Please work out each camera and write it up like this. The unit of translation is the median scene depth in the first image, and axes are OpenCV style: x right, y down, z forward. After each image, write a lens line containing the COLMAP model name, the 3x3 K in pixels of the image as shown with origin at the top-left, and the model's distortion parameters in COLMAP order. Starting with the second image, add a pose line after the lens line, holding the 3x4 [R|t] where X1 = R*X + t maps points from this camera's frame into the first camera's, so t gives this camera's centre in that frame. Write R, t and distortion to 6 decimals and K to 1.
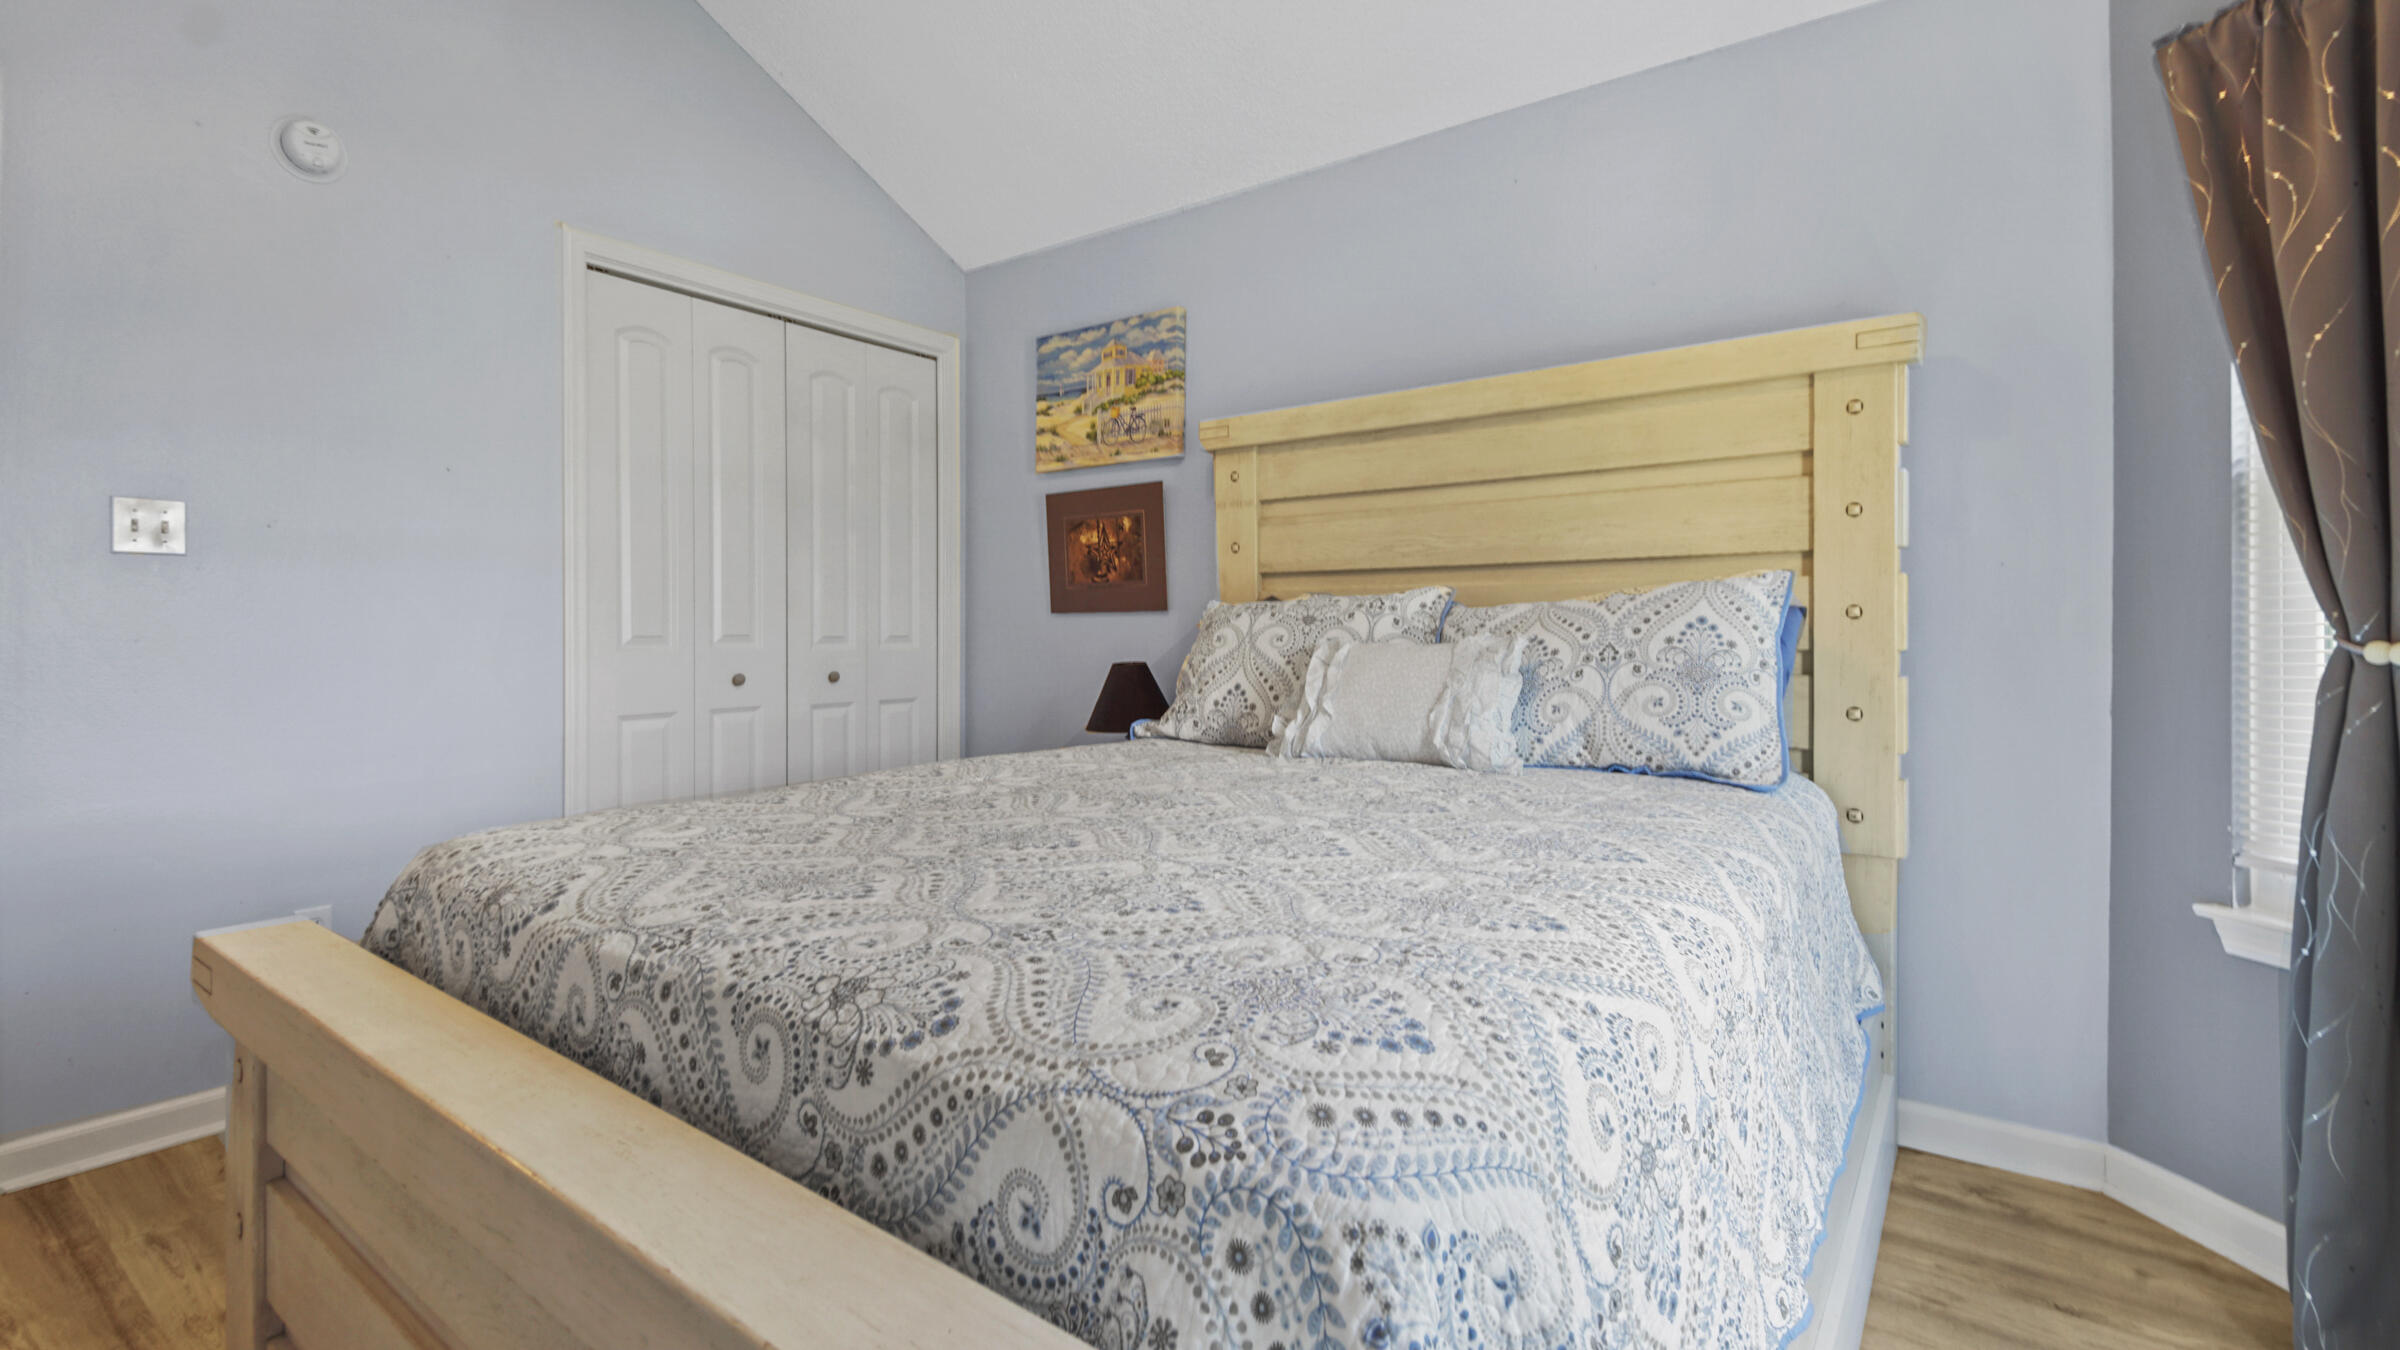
lens RADIAL K [[1055.1, 0, 1198.0], [0, 1055.1, 667.4], [0, 0, 1]] dist [0.032816, -0.015993]
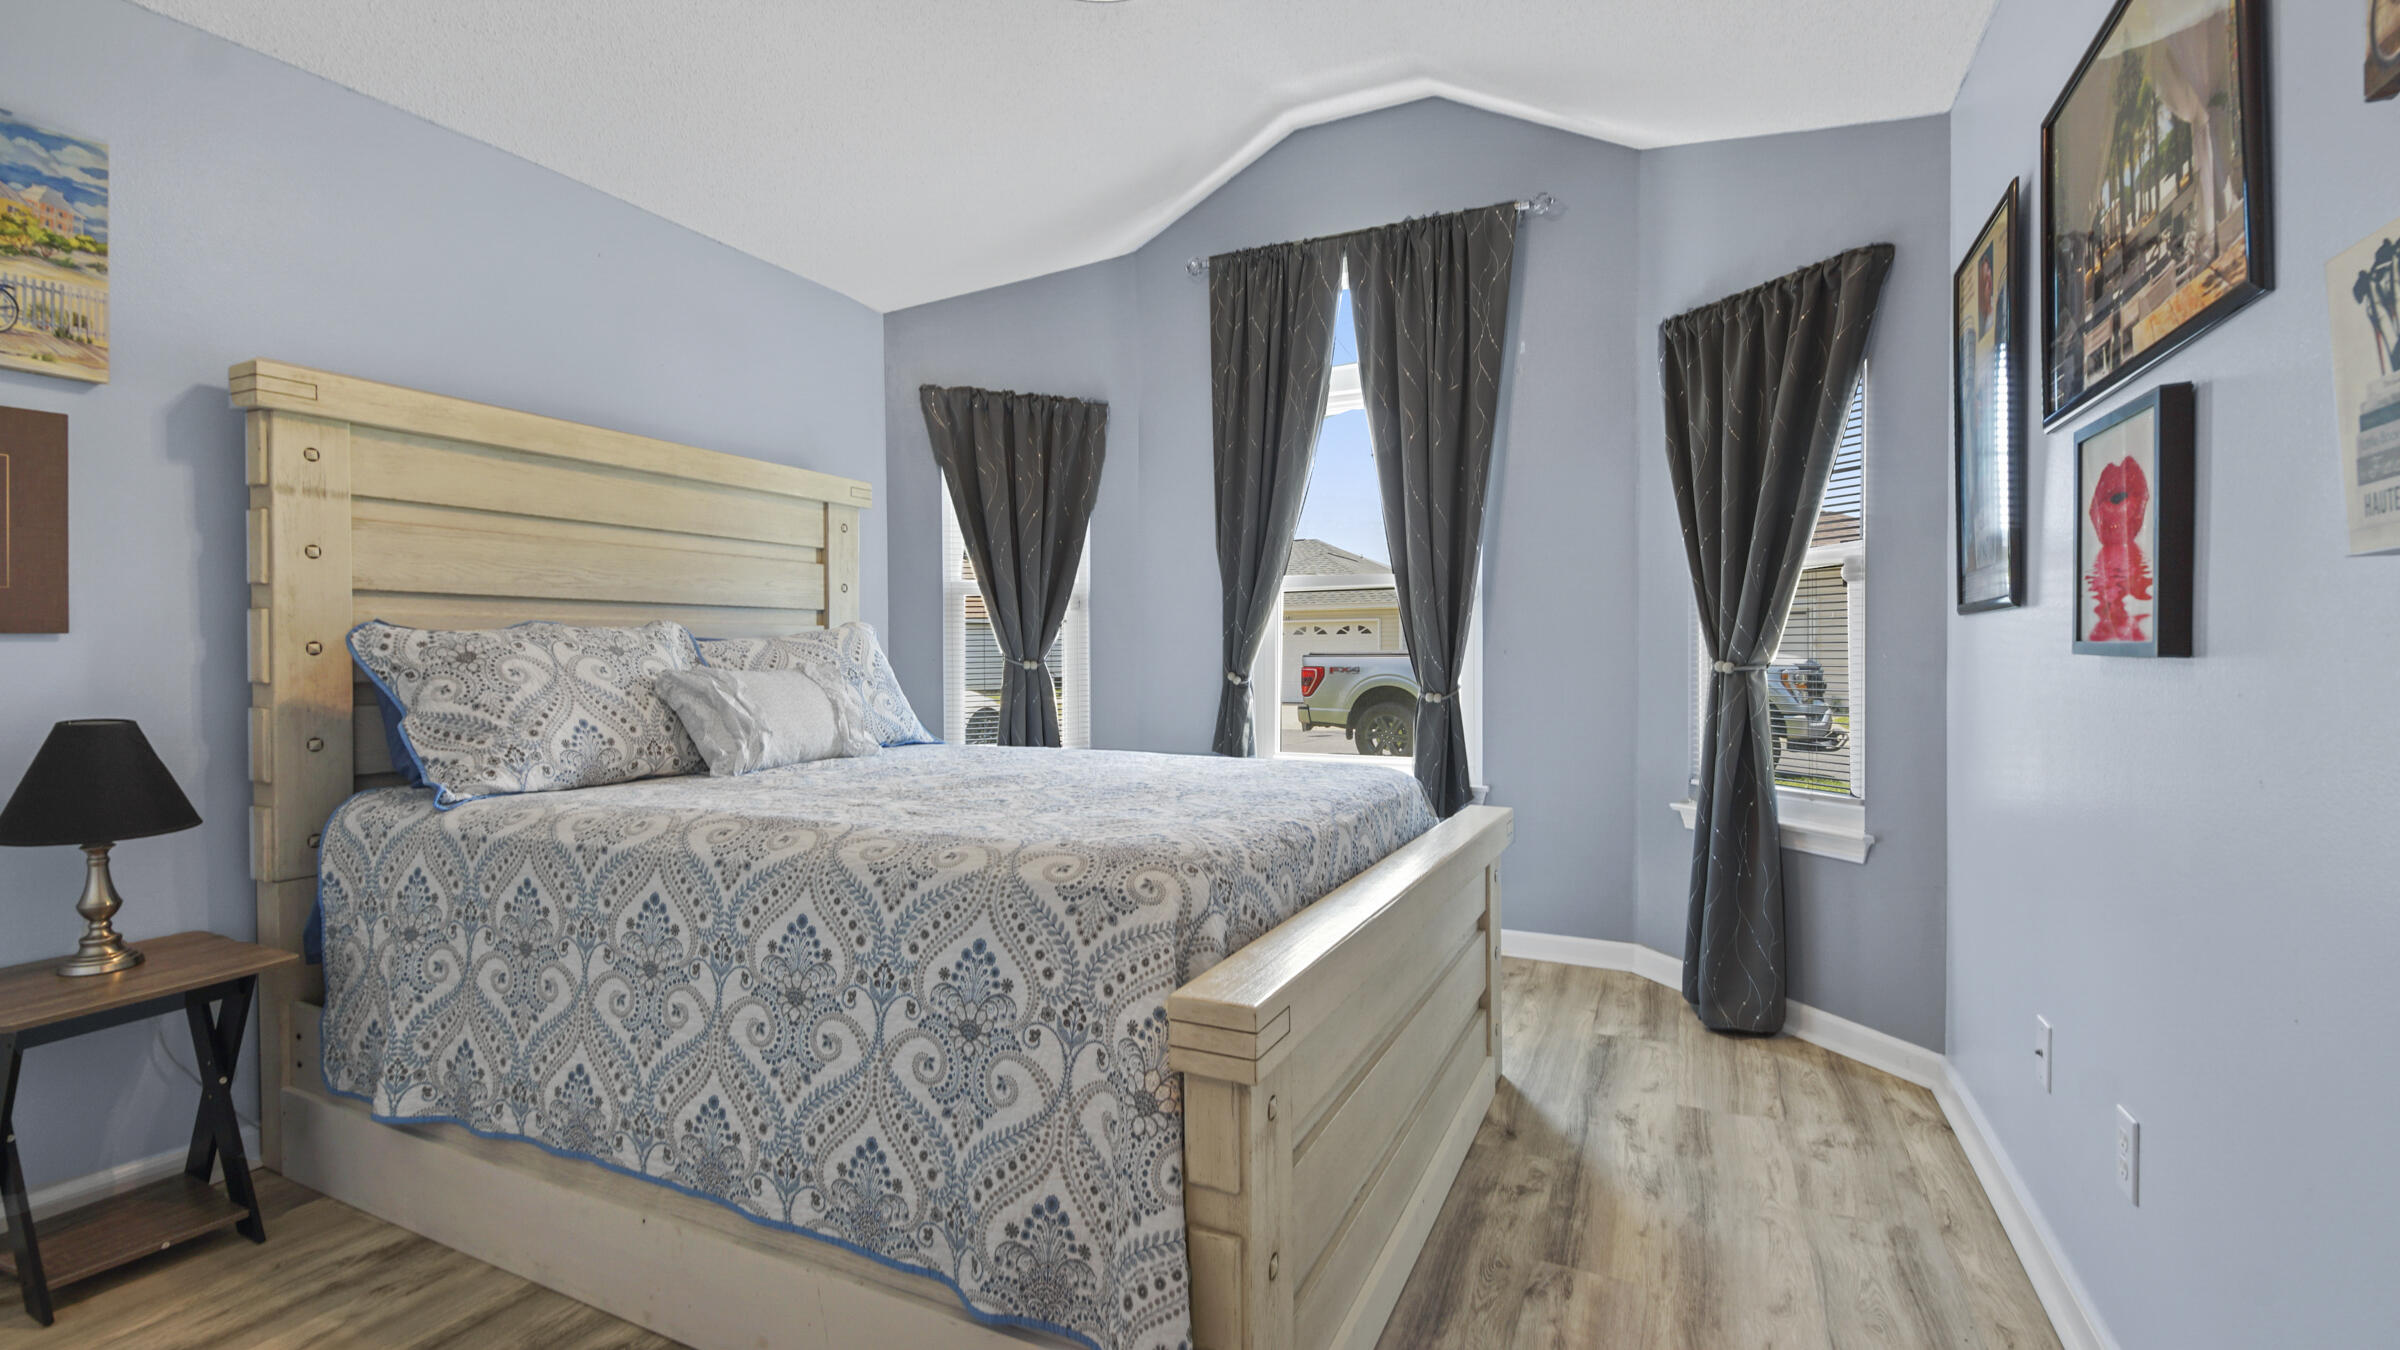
lens RADIAL K [[1055.1, 0, 1198.0], [0, 1055.1, 667.4], [0, 0, 1]] dist [0.032816, -0.015993]
pose [[-0.185688, -0.009471, 0.982563, -0.887328], [0.044154, 0.998863, 0.017972, -0.020981], [-0.981616, 0.046722, -0.185059, 0.592650]]
